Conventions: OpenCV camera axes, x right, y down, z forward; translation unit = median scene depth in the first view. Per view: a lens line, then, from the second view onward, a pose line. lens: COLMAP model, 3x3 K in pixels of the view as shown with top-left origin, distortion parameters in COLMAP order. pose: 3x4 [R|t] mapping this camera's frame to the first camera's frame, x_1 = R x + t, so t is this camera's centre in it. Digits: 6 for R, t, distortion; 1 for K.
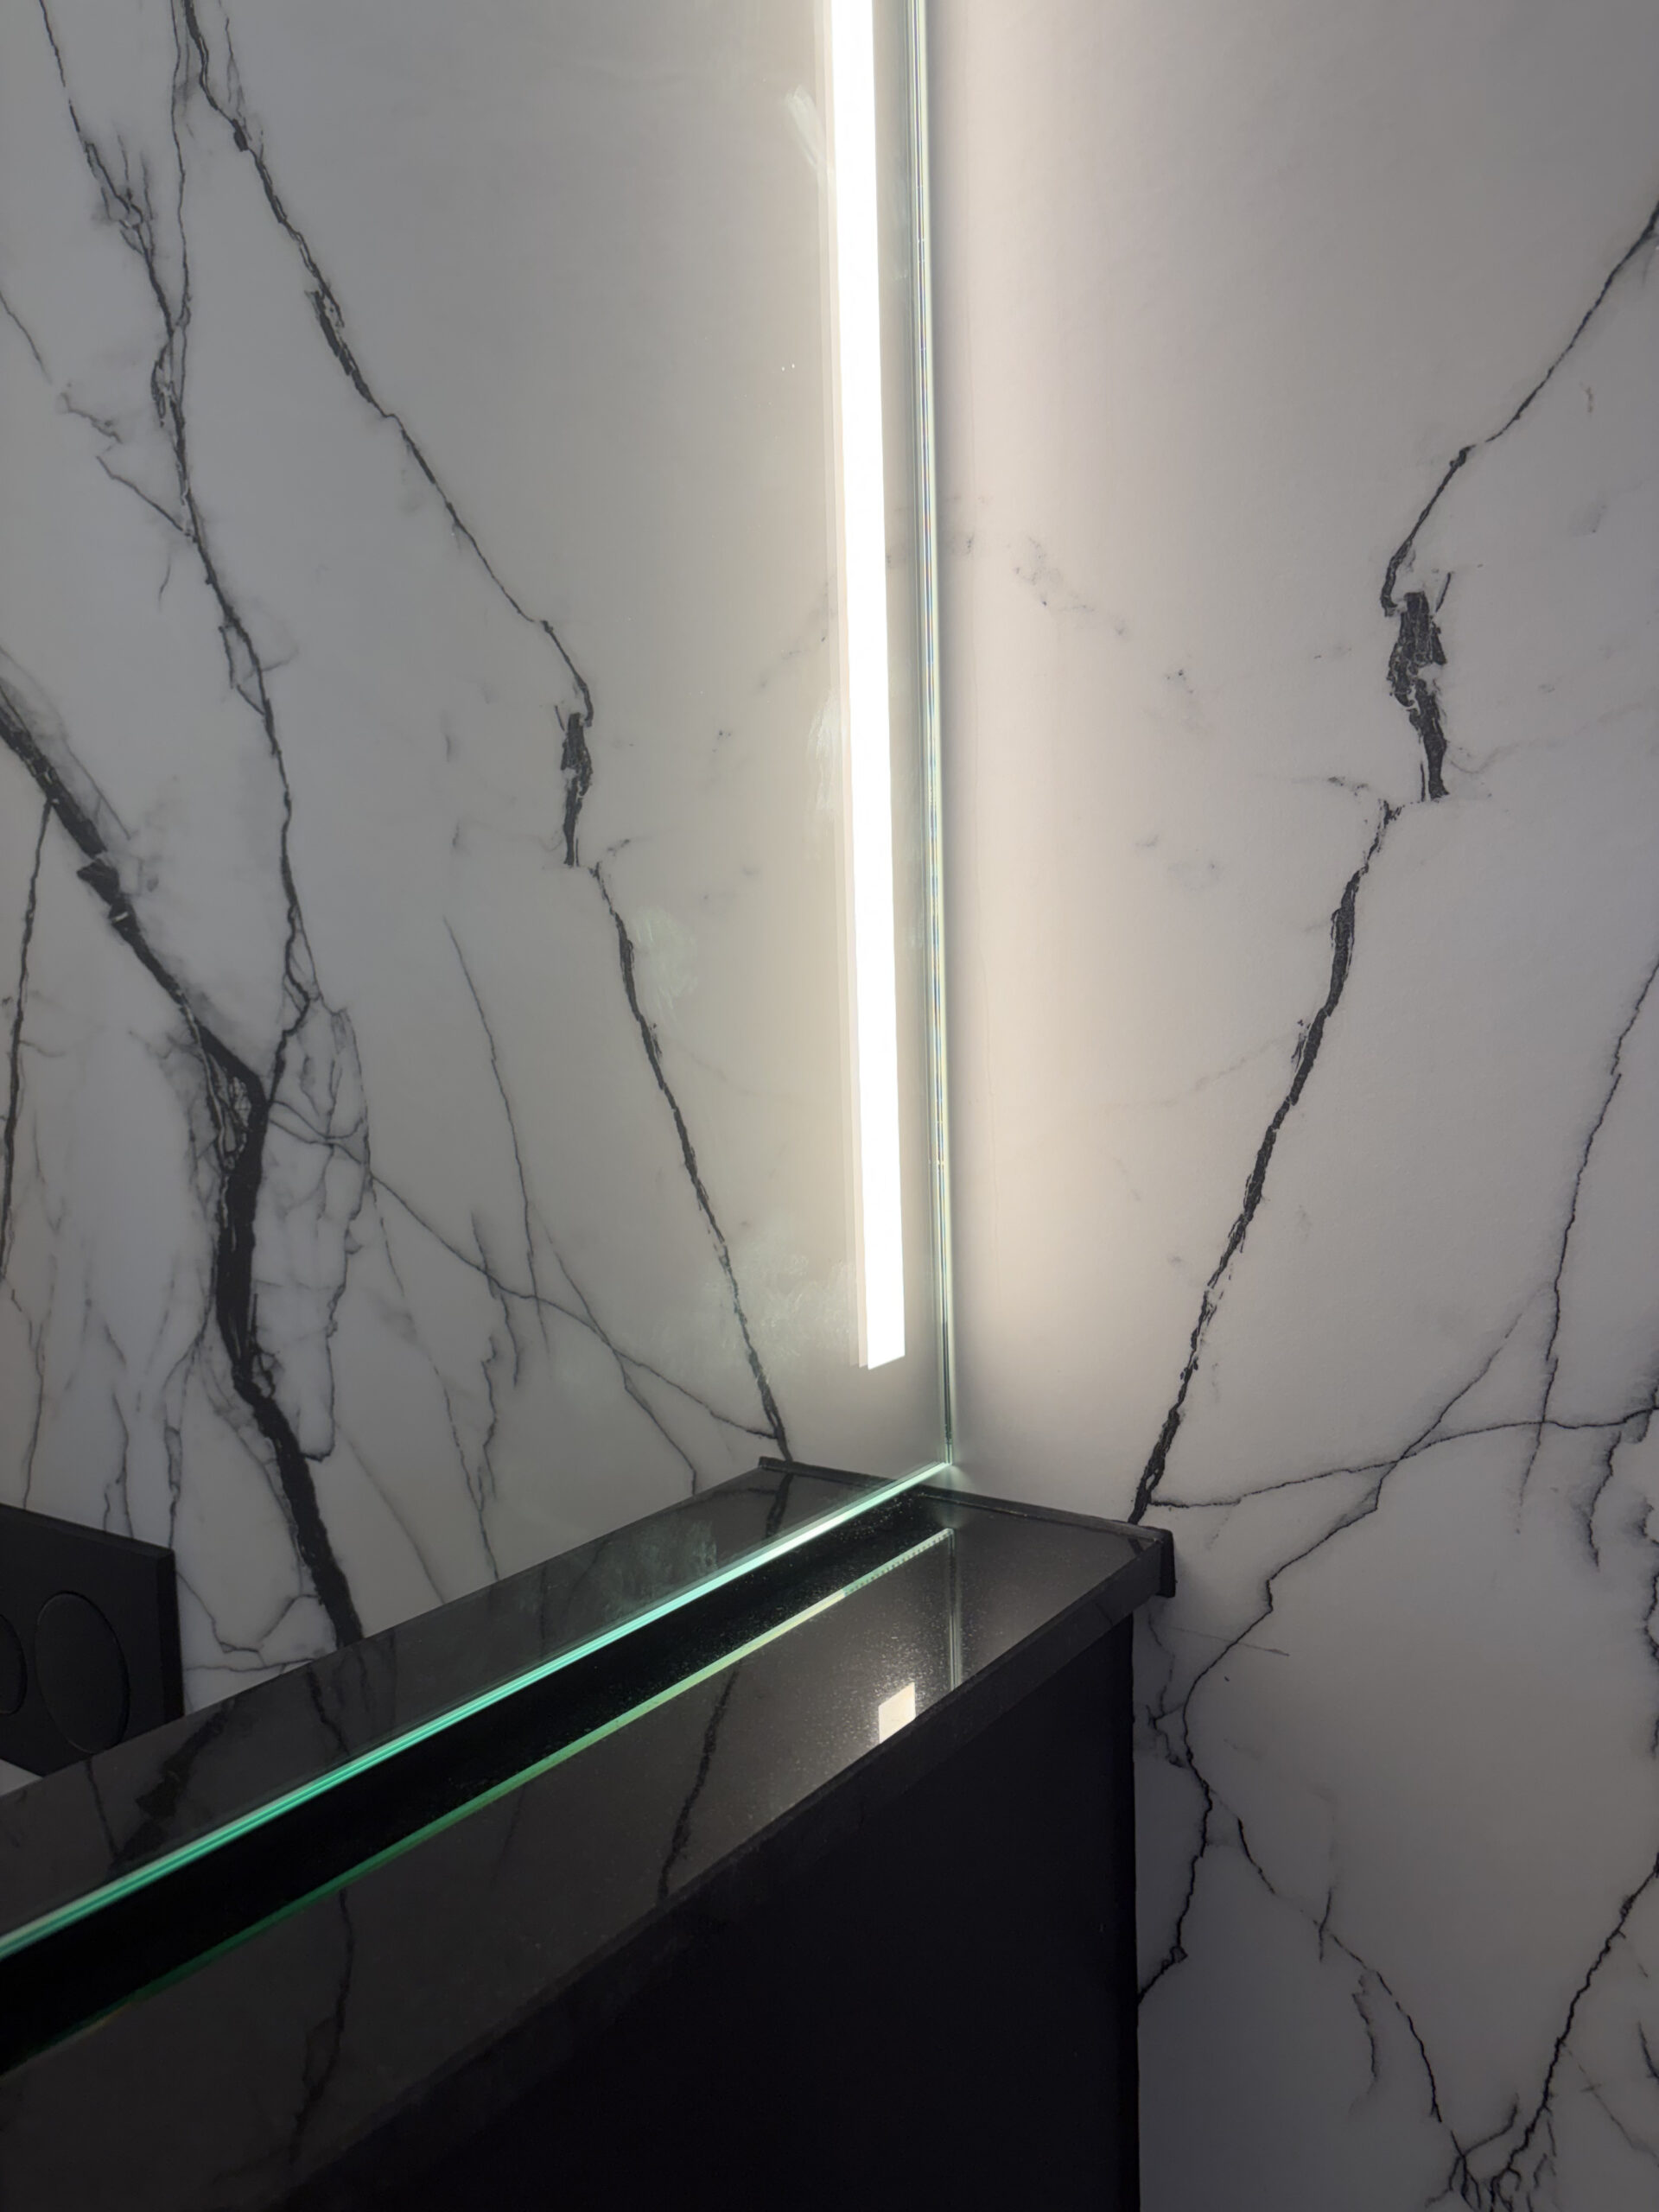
lens RADIAL K [[1686.0, 0, 829.5], [0, 1686.0, 1106.0], [0, 0, 1]] dist [0.004790, 0.002055]
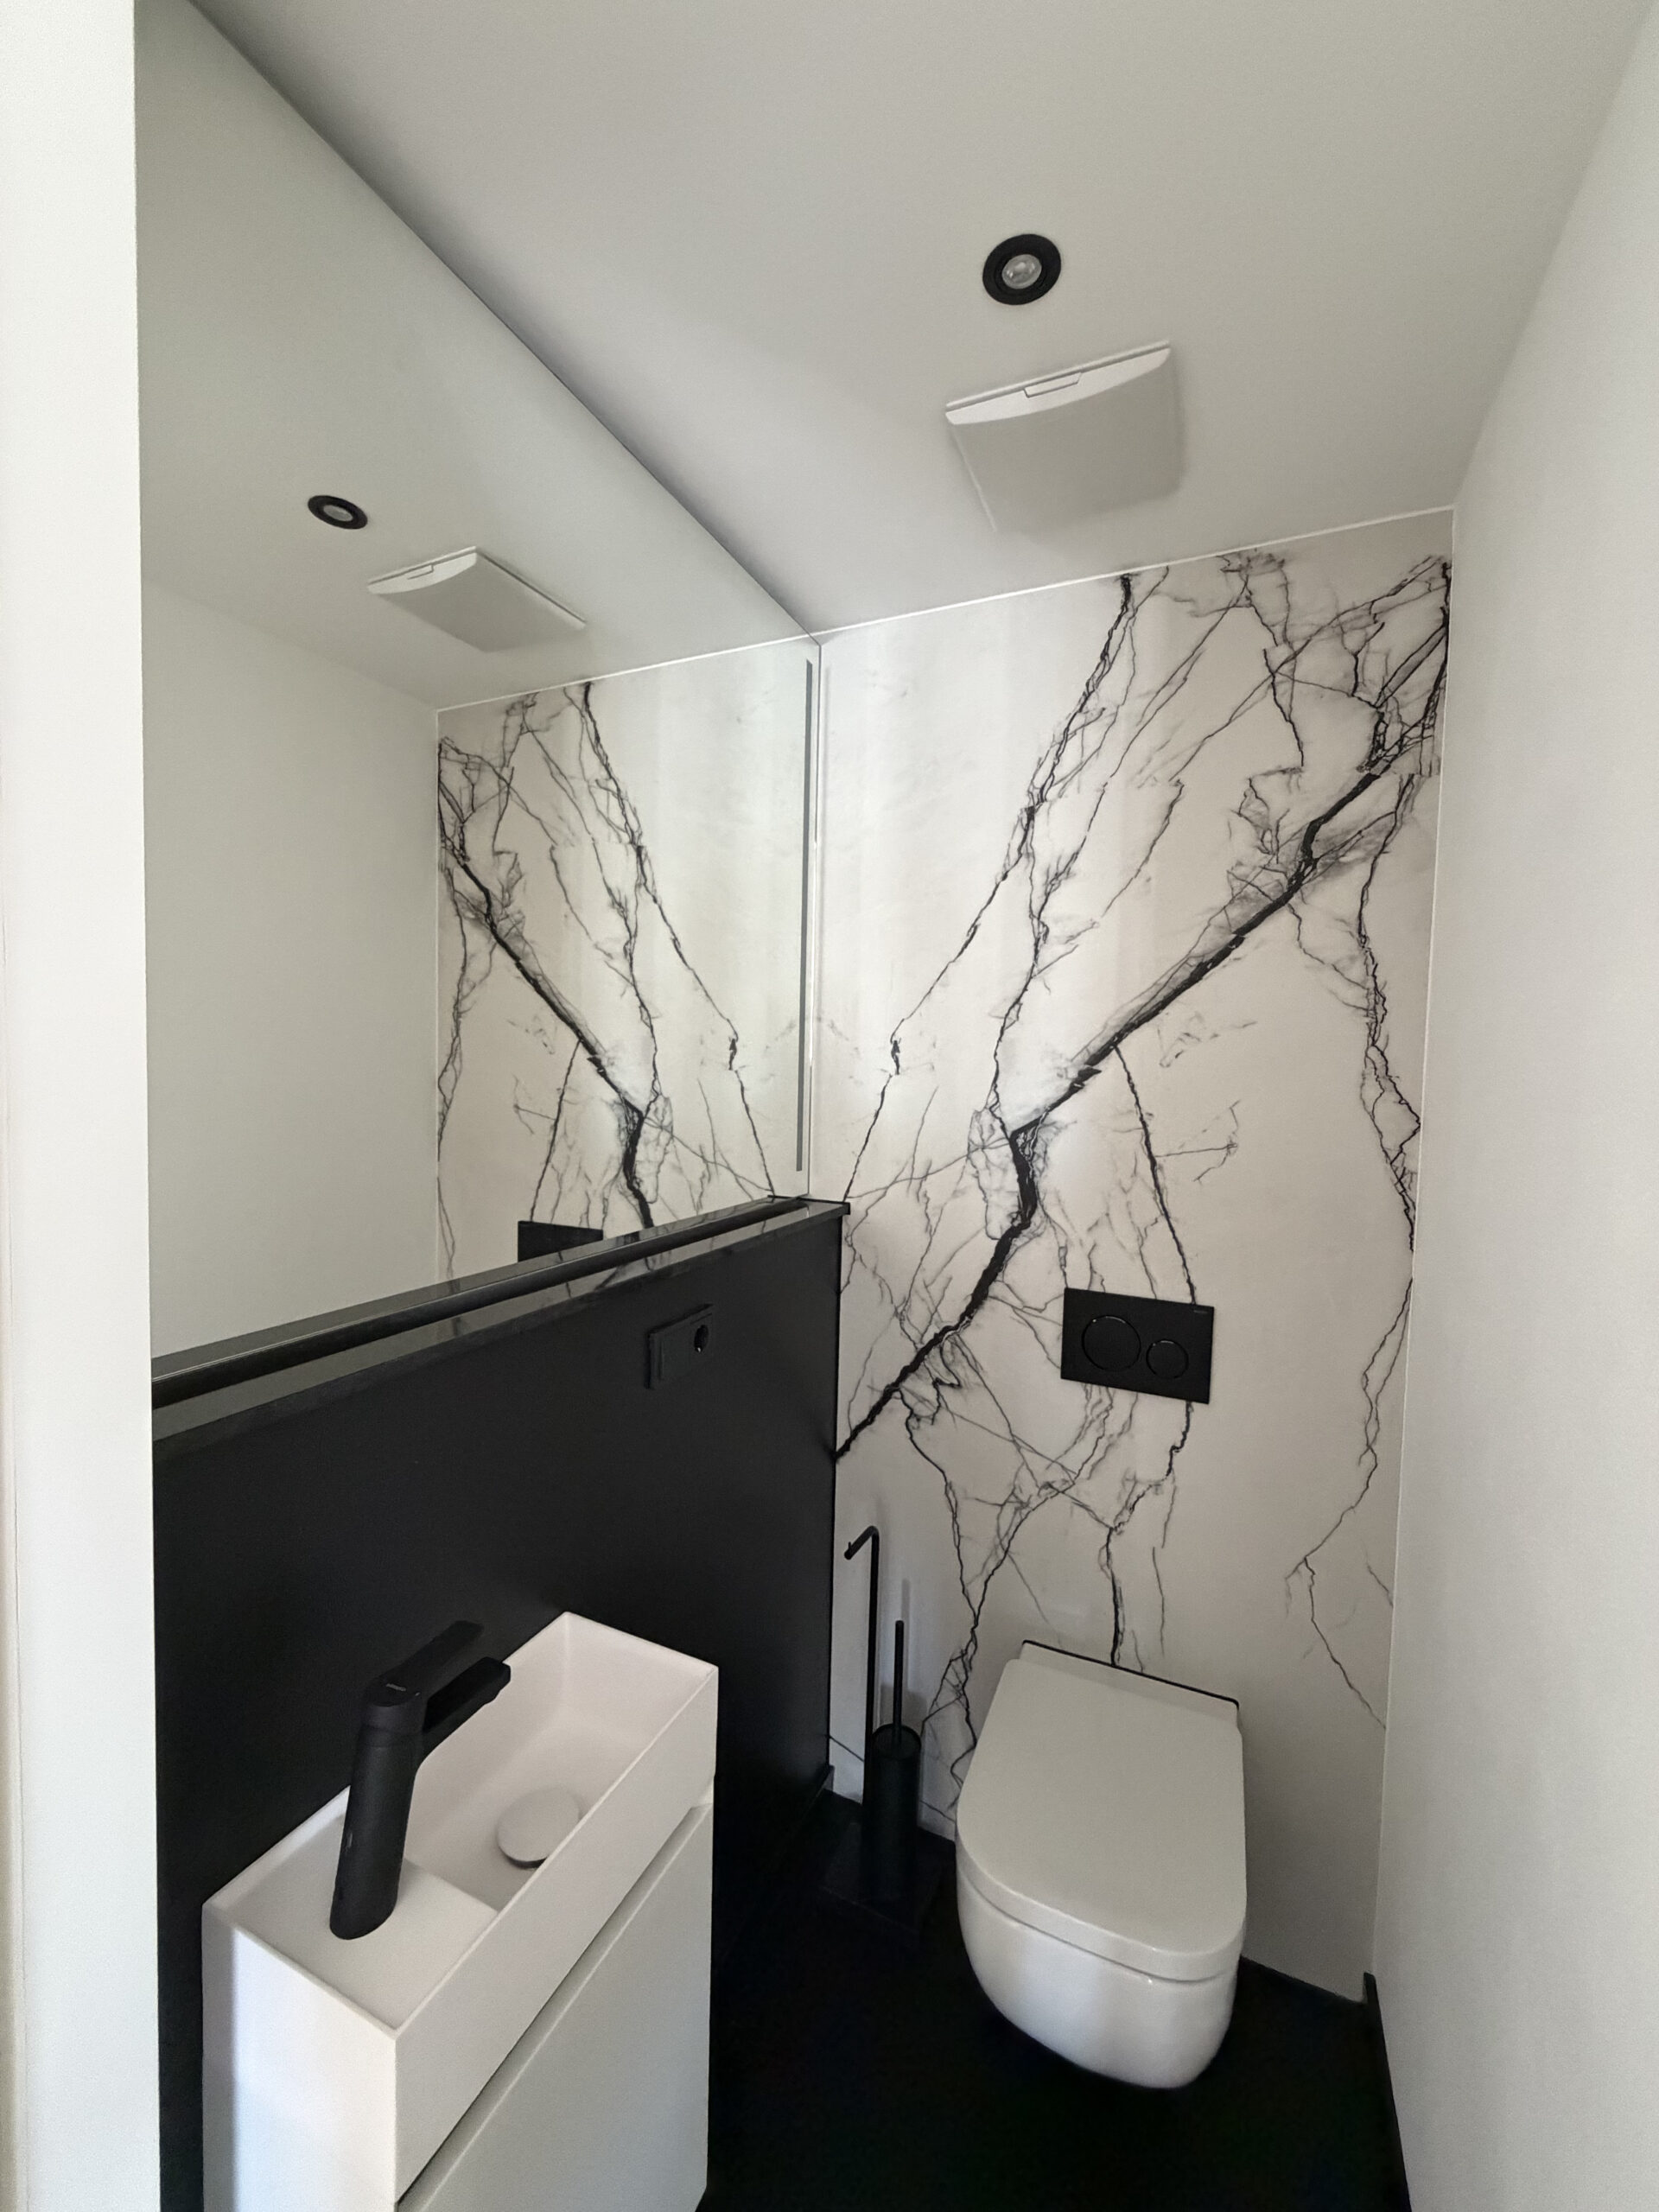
lens RADIAL K [[887.7, 0, 829.5], [0, 887.7, 1106.0], [0, 0, 1]] dist [-0.001272, -0.000069]
pose [[0.984833, 0.041704, 0.168416, -0.259264], [-0.035547, 0.998591, -0.039410, 0.040160], [-0.169822, 0.032826, 0.984928, -1.314277]]
